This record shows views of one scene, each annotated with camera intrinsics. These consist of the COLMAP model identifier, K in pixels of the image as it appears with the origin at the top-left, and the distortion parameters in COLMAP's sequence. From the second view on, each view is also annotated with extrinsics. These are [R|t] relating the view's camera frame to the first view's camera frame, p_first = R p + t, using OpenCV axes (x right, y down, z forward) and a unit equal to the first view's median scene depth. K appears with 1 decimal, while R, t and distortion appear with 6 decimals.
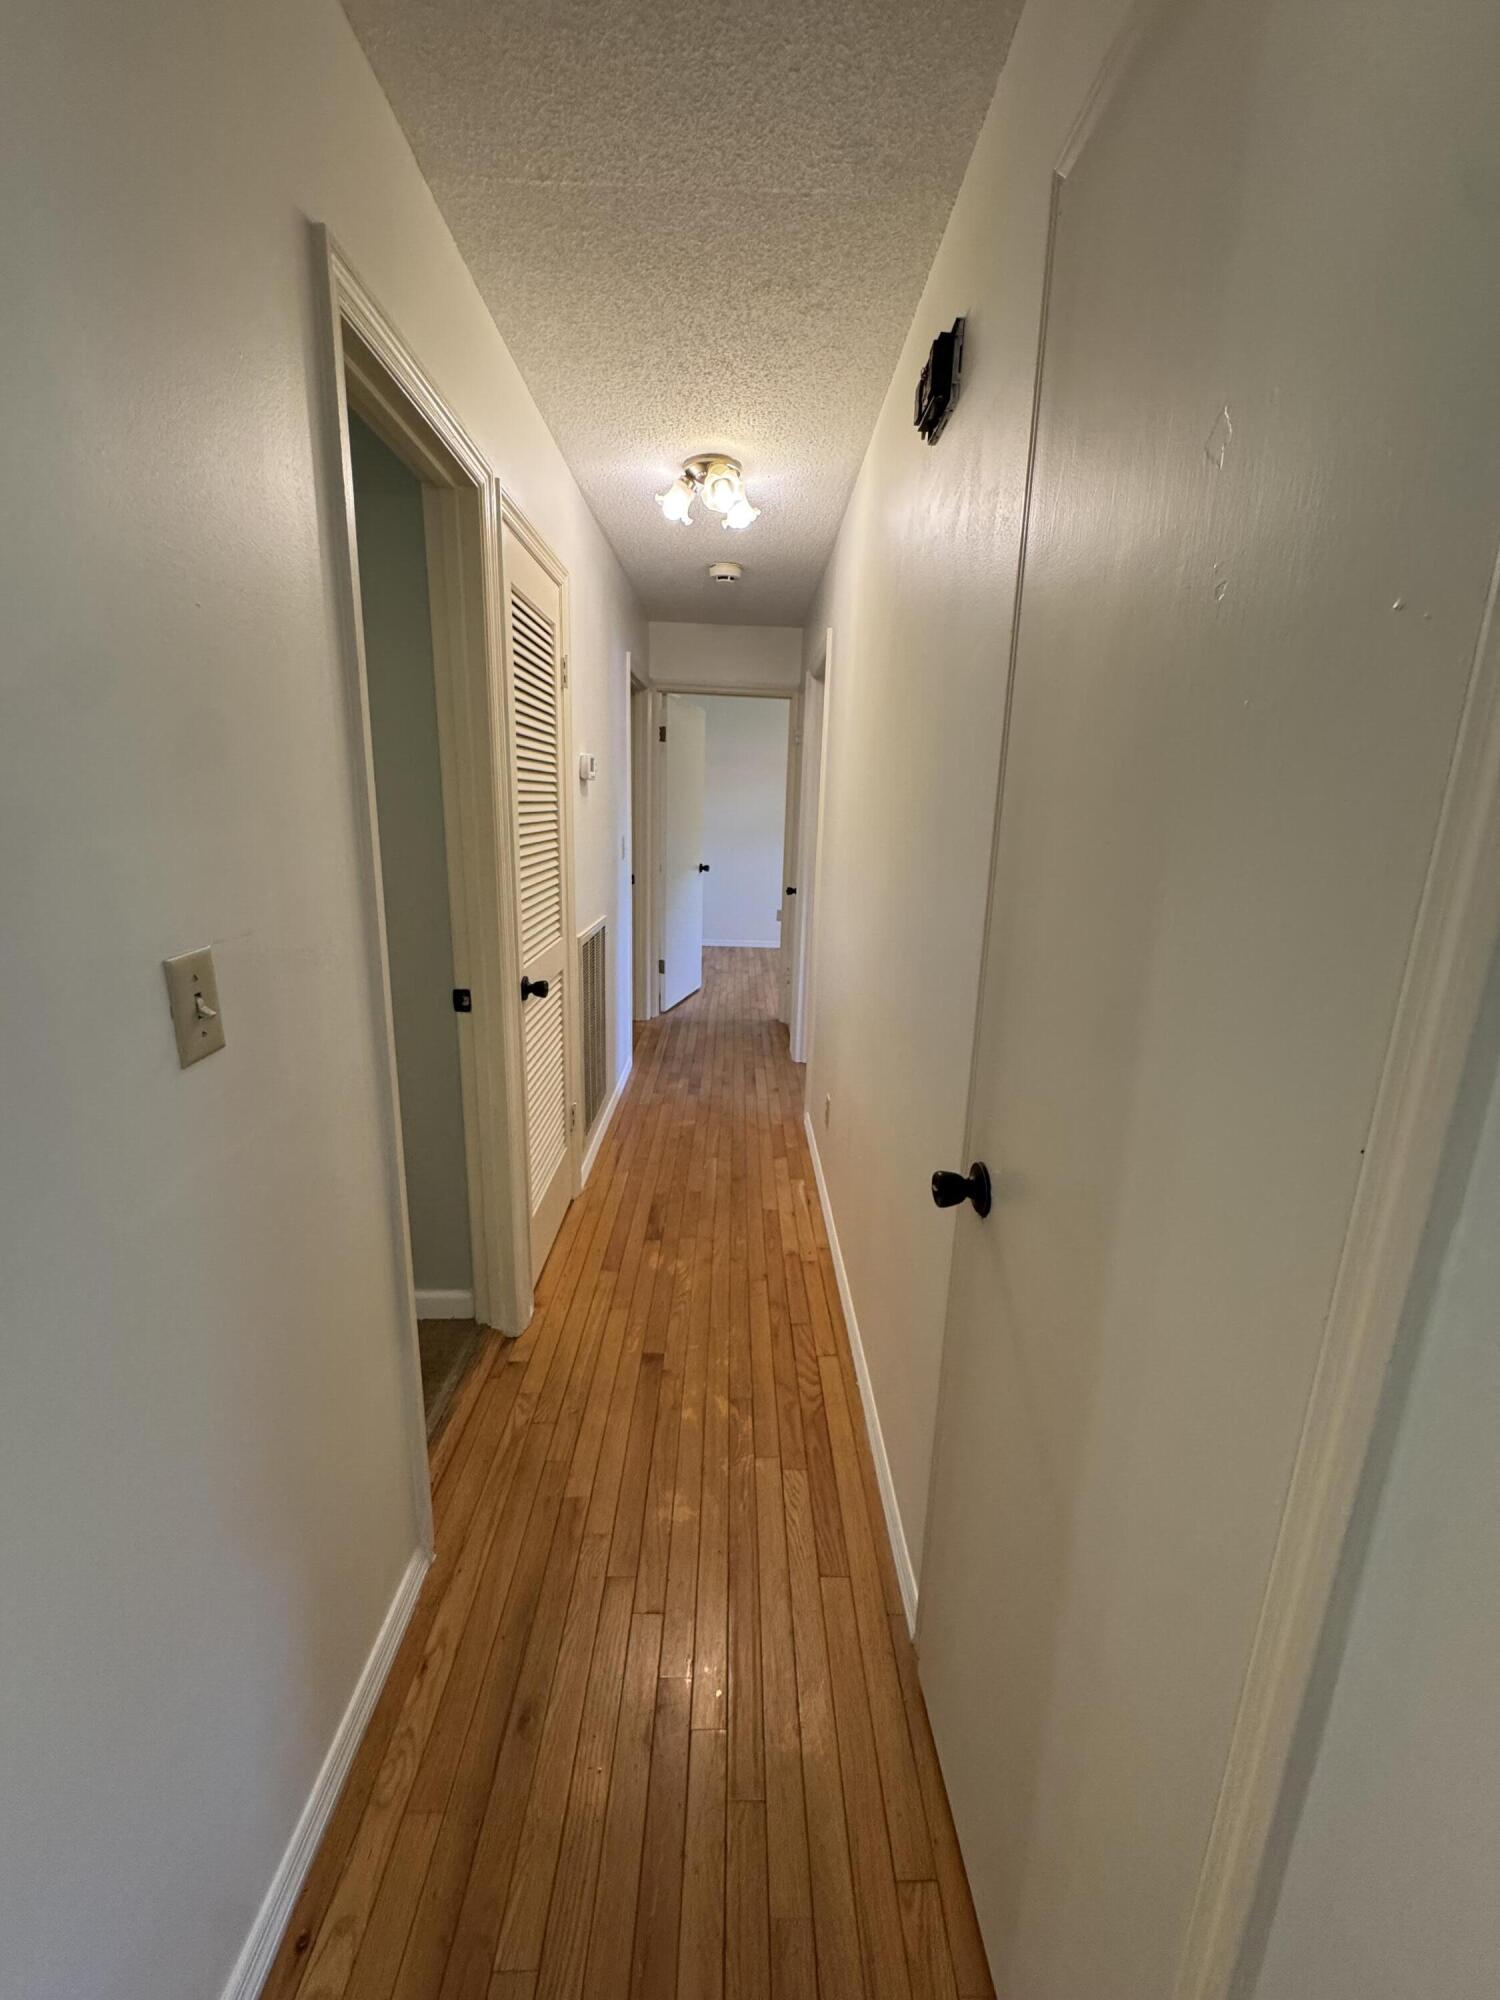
lens RADIAL K [[802.3, 0, 754.1], [0, 802.3, 999.2], [0, 0, 1]] dist [-0.005834, 0.001076]
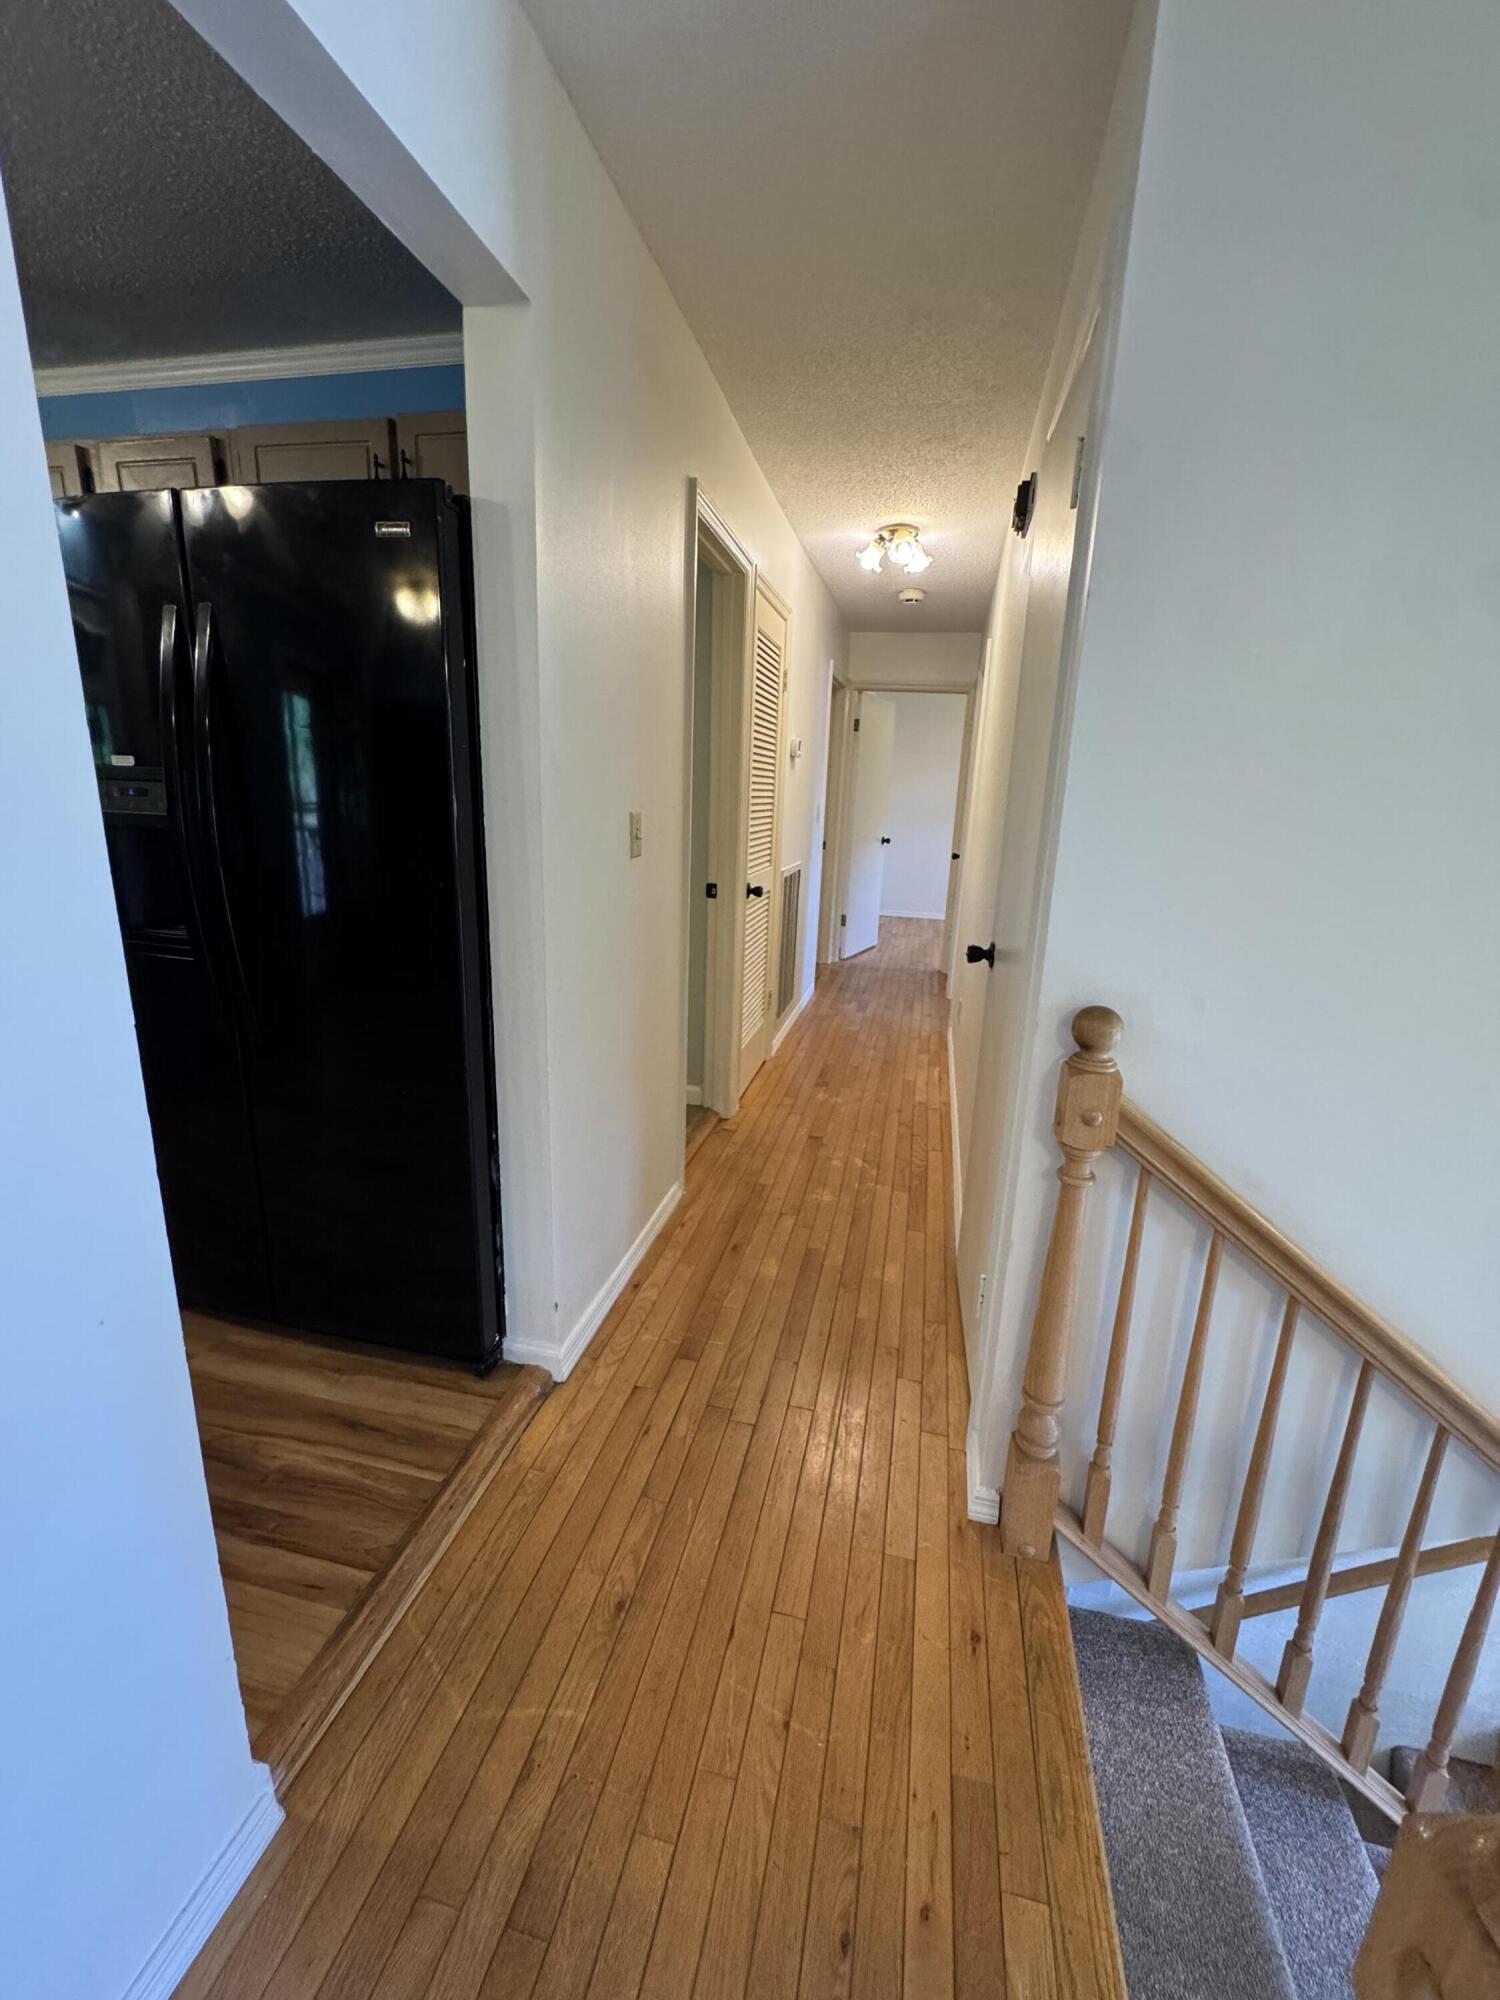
lens RADIAL K [[802.3, 0, 752.4], [0, 802.3, 997.4], [0, 0, 1]] dist [-0.005834, 0.001076]
pose [[0.971385, 0.065005, -0.228440, 0.082564], [-0.064187, 0.997877, 0.011016, 0.171205], [0.228671, 0.003962, 0.973496, -0.478045]]
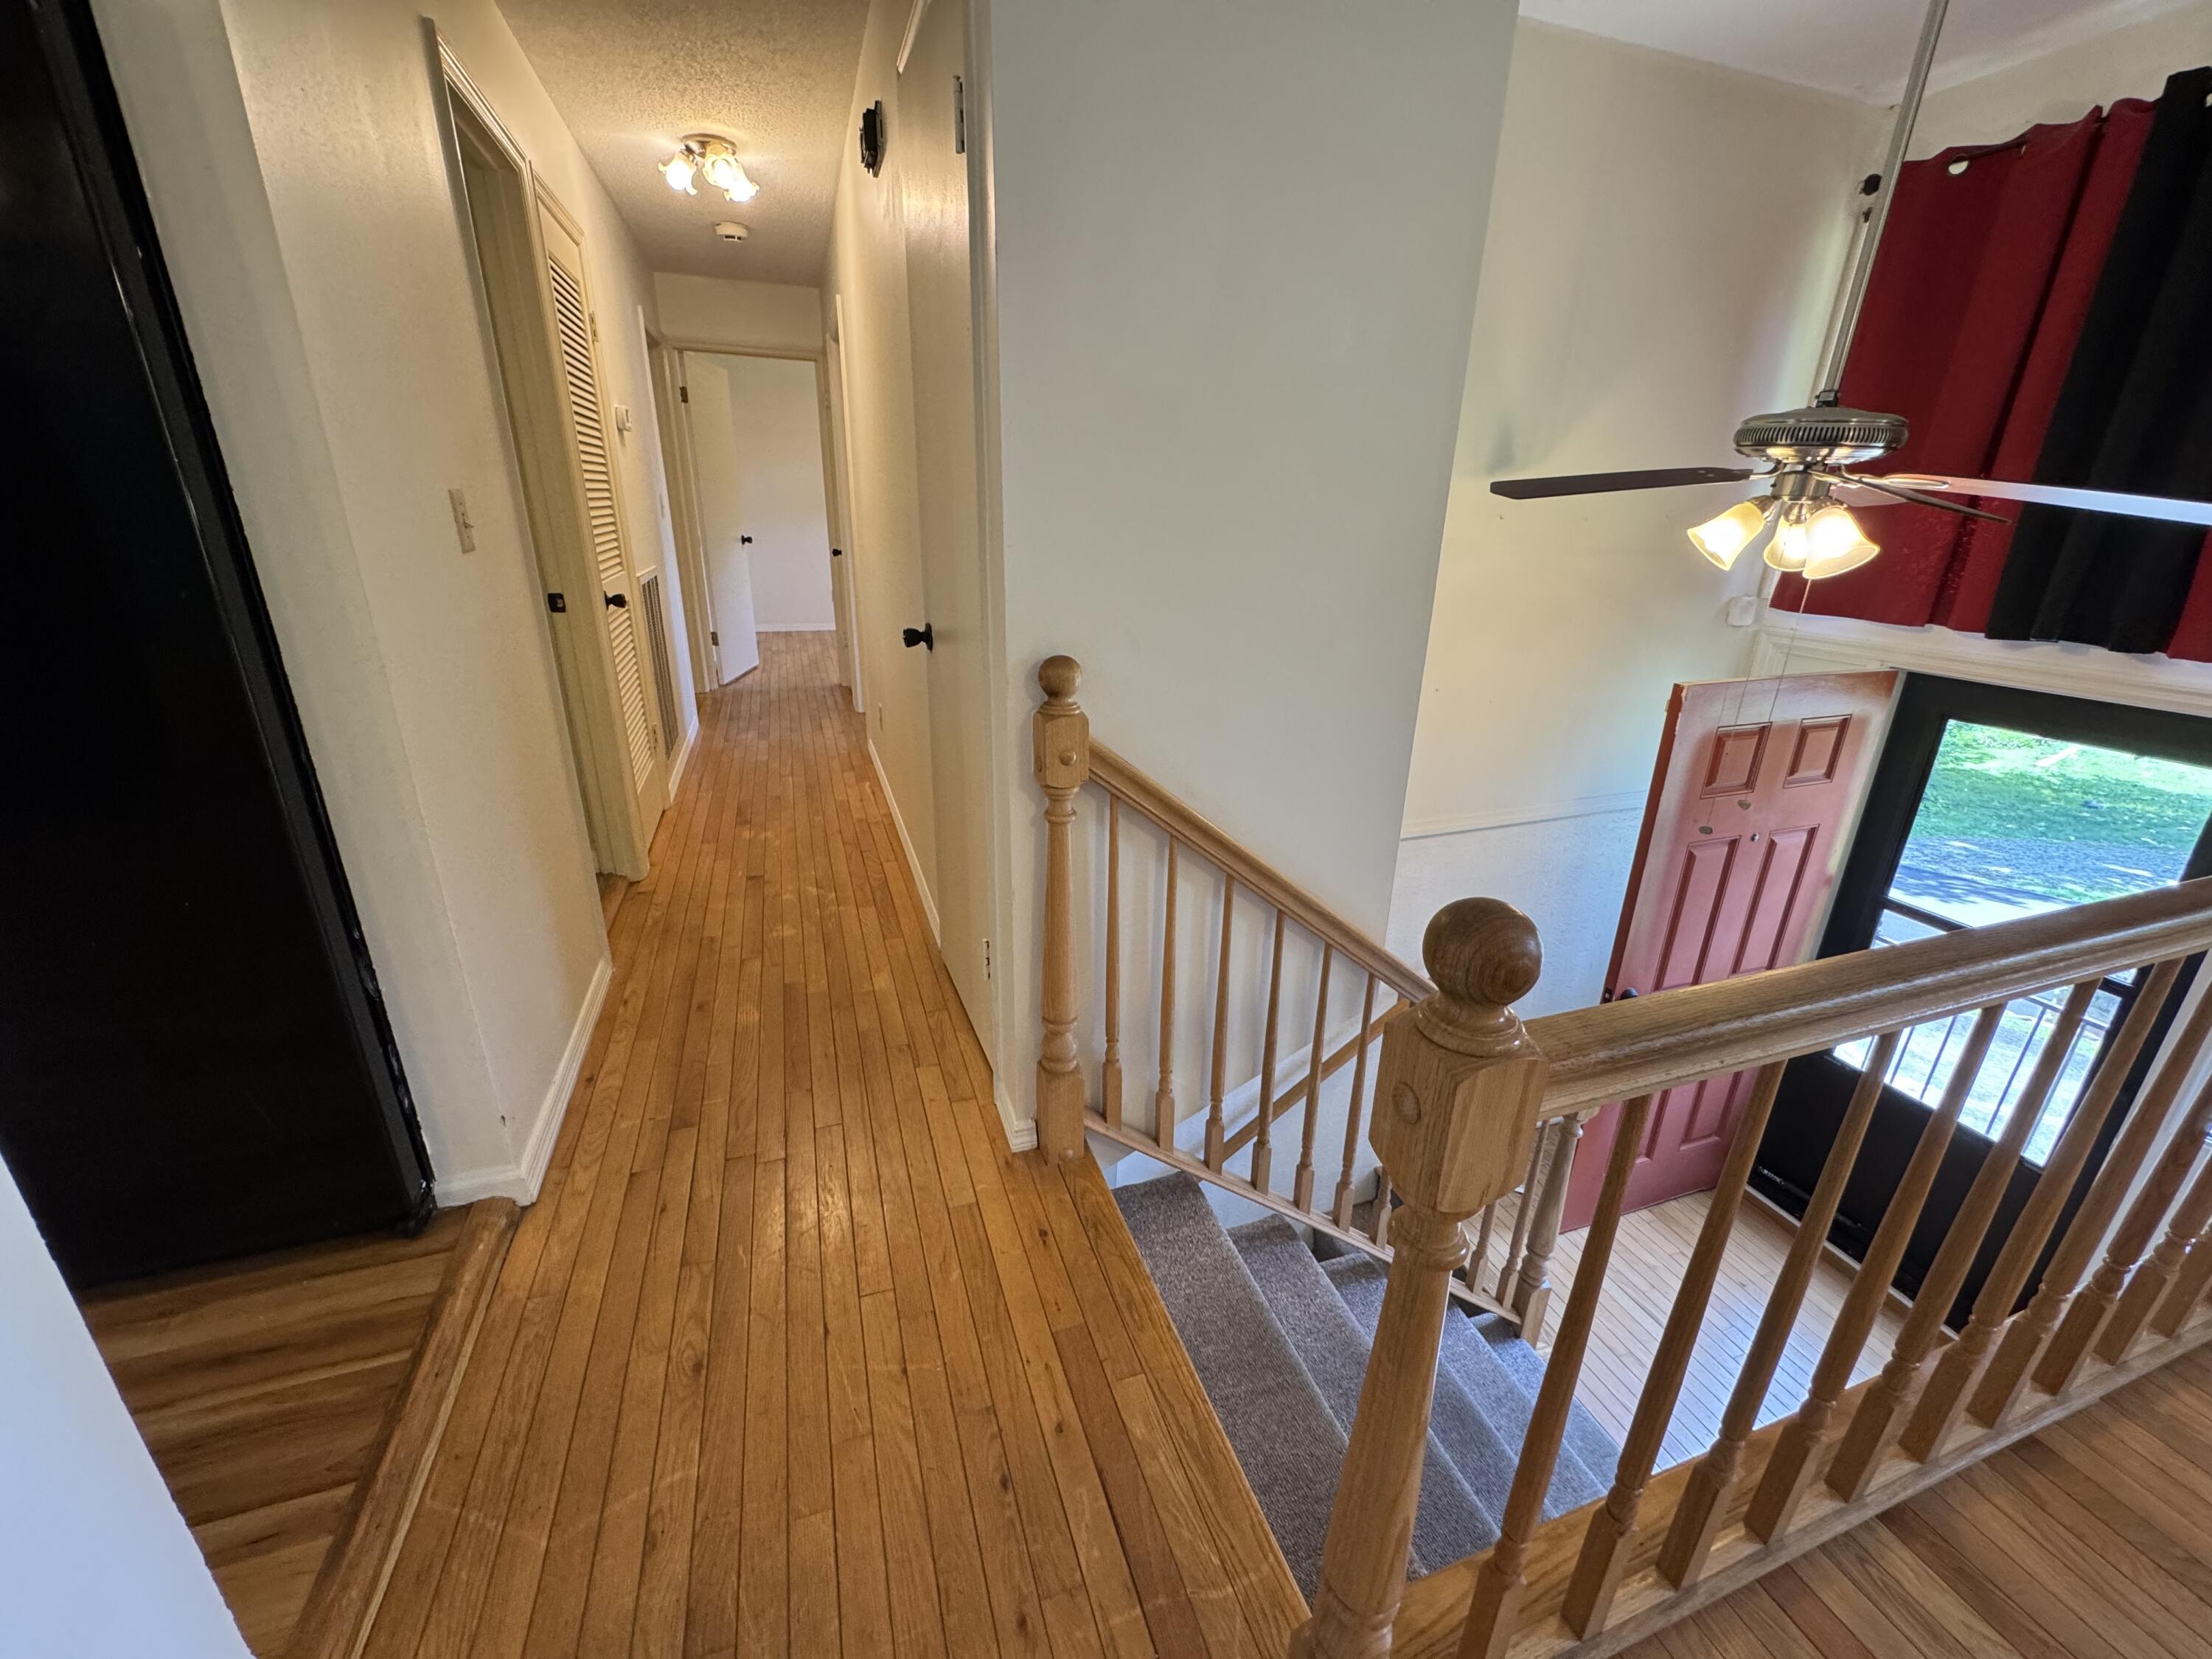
lens RADIAL K [[887.3, 0, 1101.7], [0, 887.3, 827.1], [0, 0, 1]] dist [-0.005834, 0.001076]
pose [[0.952368, -0.114828, 0.282505, 0.014642], [0.080115, 0.988069, 0.131534, 0.211428], [-0.294239, -0.102635, 0.950205, -0.544872]]
